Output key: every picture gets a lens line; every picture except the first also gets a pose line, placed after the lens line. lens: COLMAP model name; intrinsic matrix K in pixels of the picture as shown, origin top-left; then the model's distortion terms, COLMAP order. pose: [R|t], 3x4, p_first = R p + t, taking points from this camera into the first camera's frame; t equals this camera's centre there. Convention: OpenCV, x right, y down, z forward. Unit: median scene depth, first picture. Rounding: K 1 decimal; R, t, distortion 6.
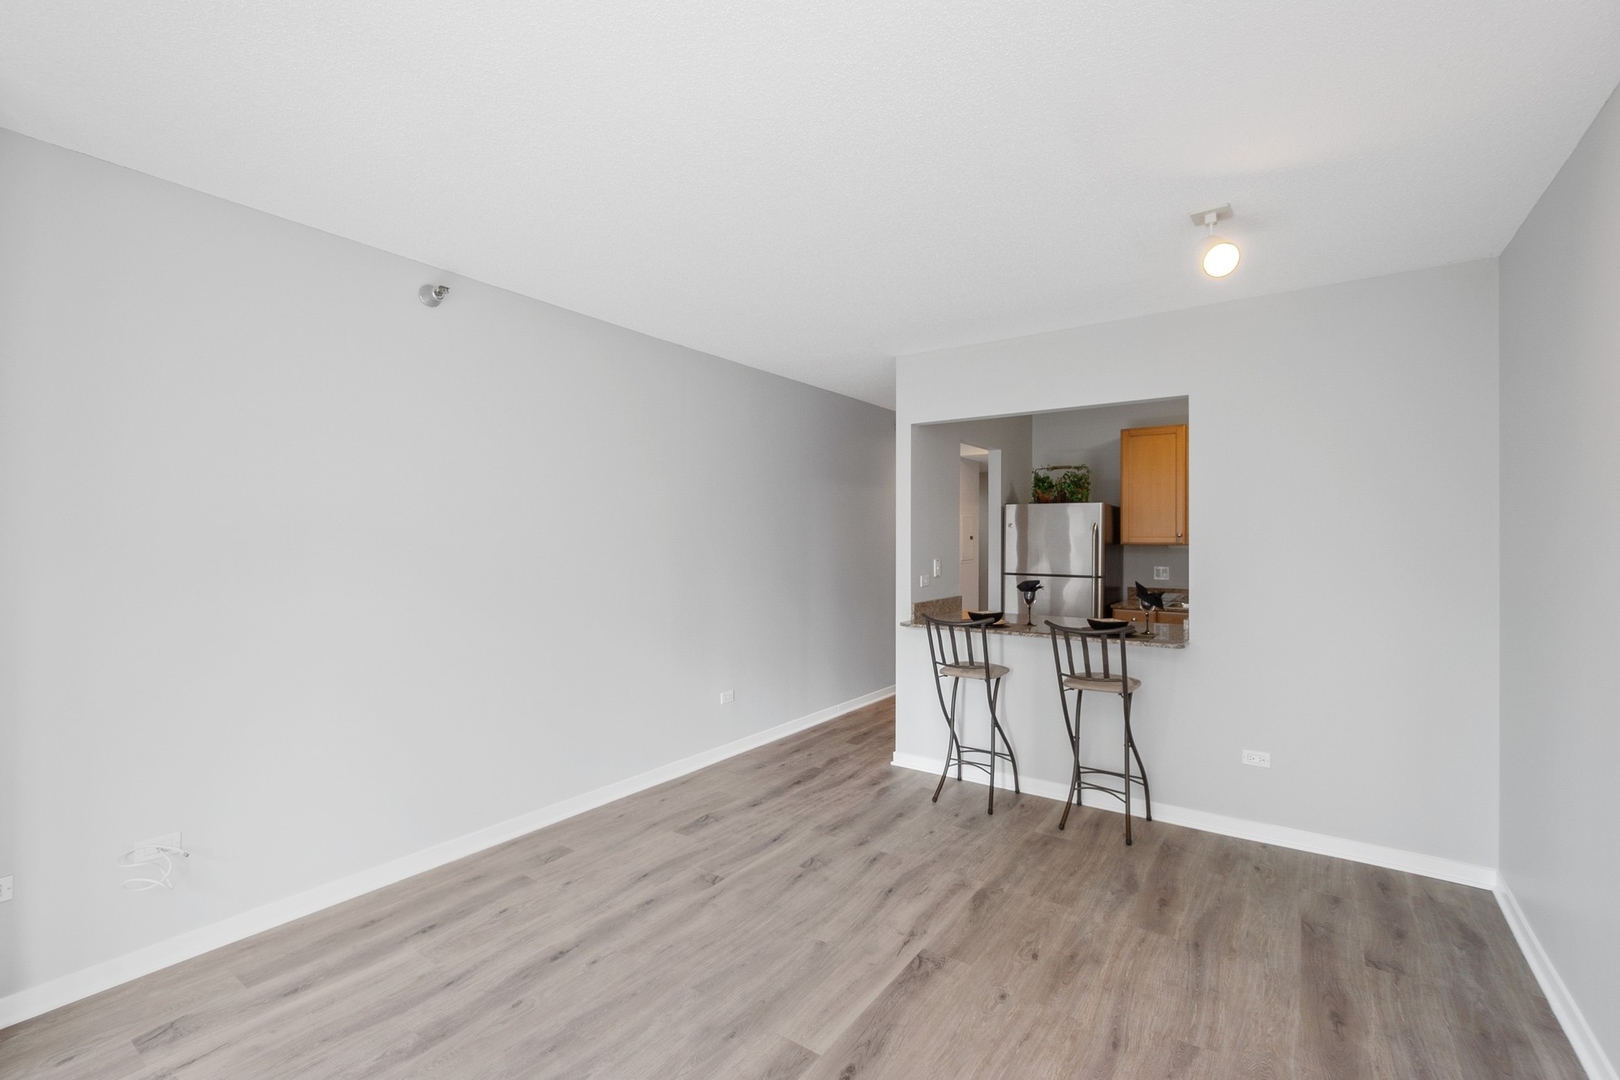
lens RADIAL K [[709.9, 0, 803.9], [0, 709.9, 543.2], [0, 0, 1]] dist [0.002857, 0.000734]
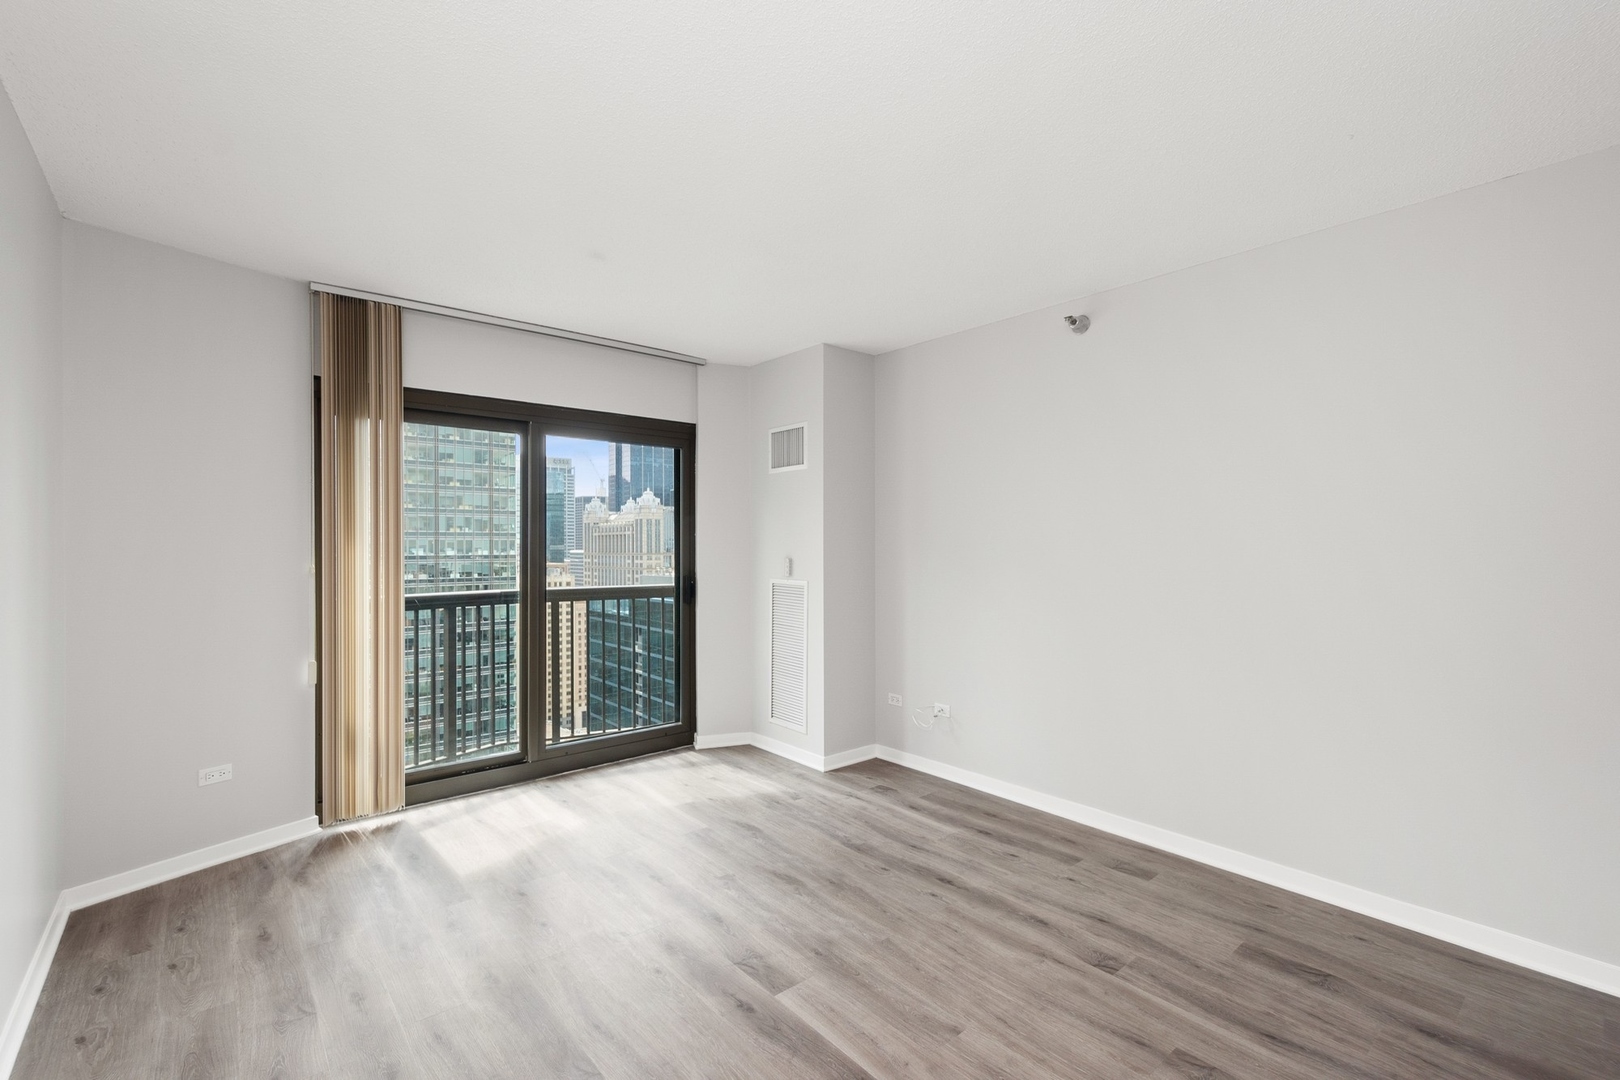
lens RADIAL K [[709.9, 0, 803.9], [0, 709.9, 543.2], [0, 0, 1]] dist [0.002857, 0.000734]
pose [[-0.254159, -0.003684, -0.967155, 0.889456], [-0.005052, 0.999984, -0.002482, 0.012937], [0.967149, 0.004255, -0.254173, 1.082587]]
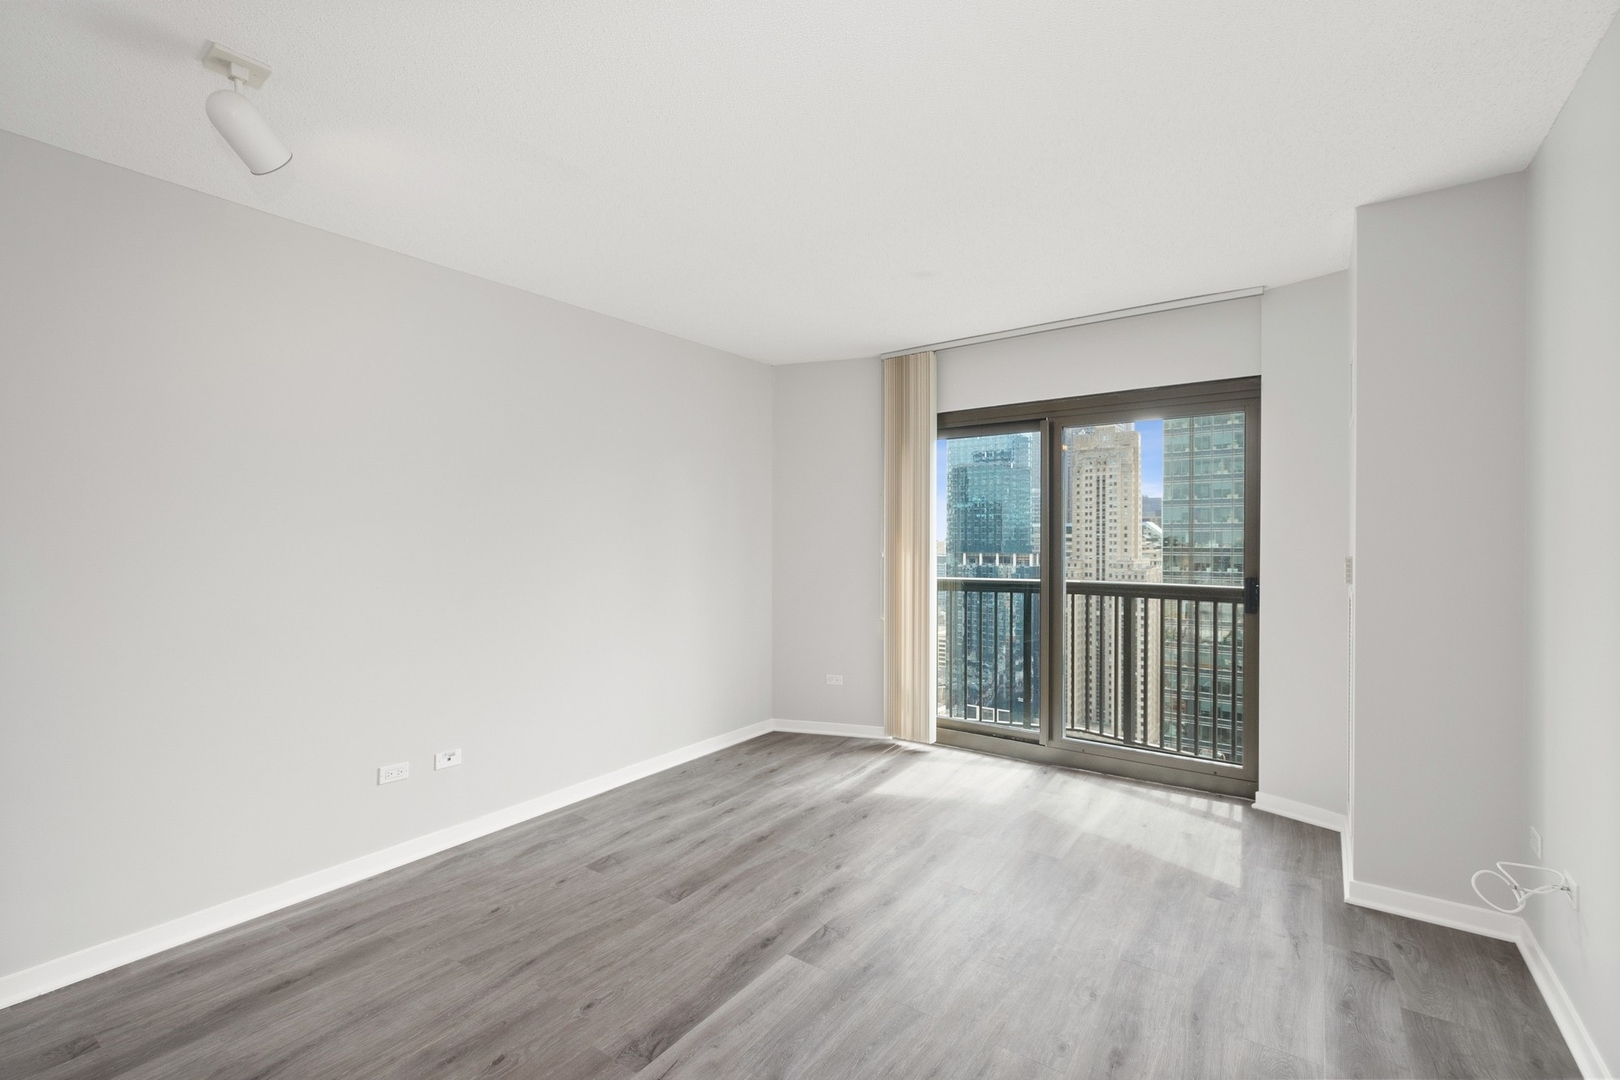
lens RADIAL K [[709.9, 0, 803.9], [0, 709.9, 543.2], [0, 0, 1]] dist [0.002857, 0.000734]
pose [[-0.999944, -0.002549, 0.010268, -0.011844], [-0.002421, 0.999919, 0.012468, 0.011896], [-0.010298, 0.012442, -0.999870, 1.786982]]
